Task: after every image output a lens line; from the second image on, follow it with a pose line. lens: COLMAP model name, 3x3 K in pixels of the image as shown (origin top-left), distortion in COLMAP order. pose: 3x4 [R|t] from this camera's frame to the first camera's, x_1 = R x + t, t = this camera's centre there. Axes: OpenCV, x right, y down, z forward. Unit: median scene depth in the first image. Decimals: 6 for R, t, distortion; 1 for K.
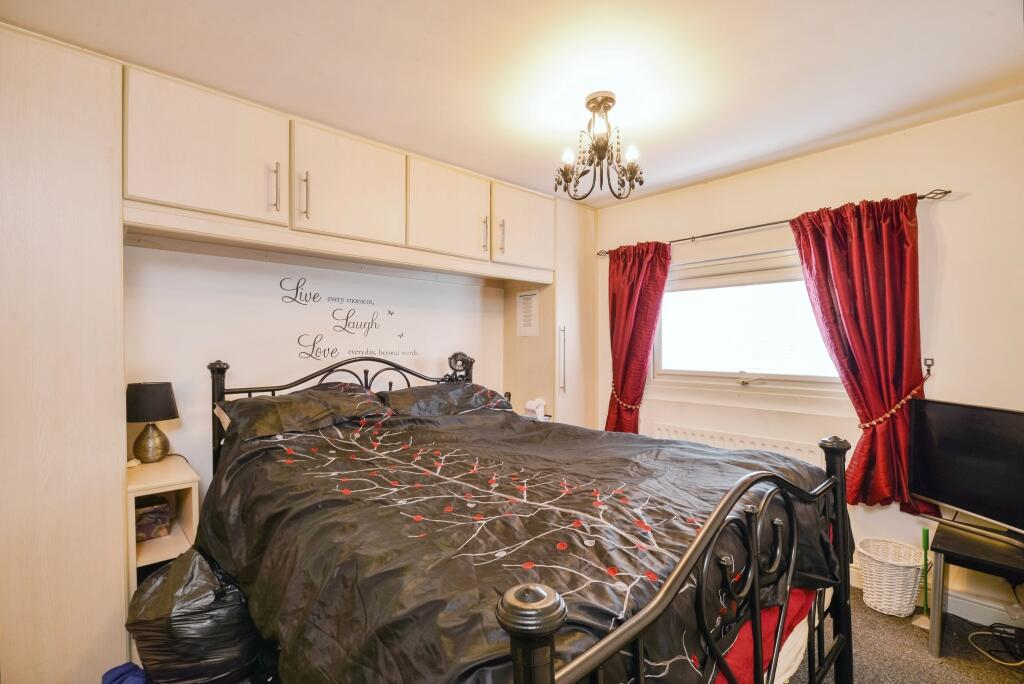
lens RADIAL K [[467.8, 0, 502.0], [0, 467.8, 356.5], [0, 0, 1]] dist [-0.000876, -0.000171]
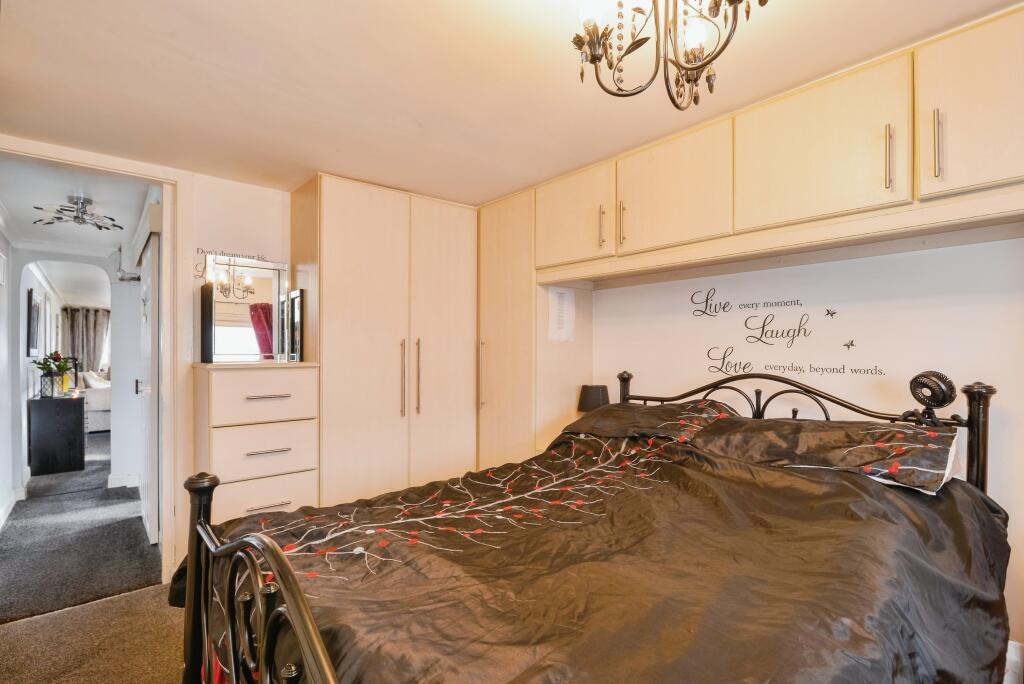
lens RADIAL K [[467.8, 0, 502.0], [0, 467.8, 356.5], [0, 0, 1]] dist [-0.000876, -0.000171]
pose [[-0.009403, -0.000759, -0.999956, 0.532067], [-0.020767, 0.999784, -0.000563, -0.019326], [0.999740, 0.020760, -0.009417, 0.579248]]
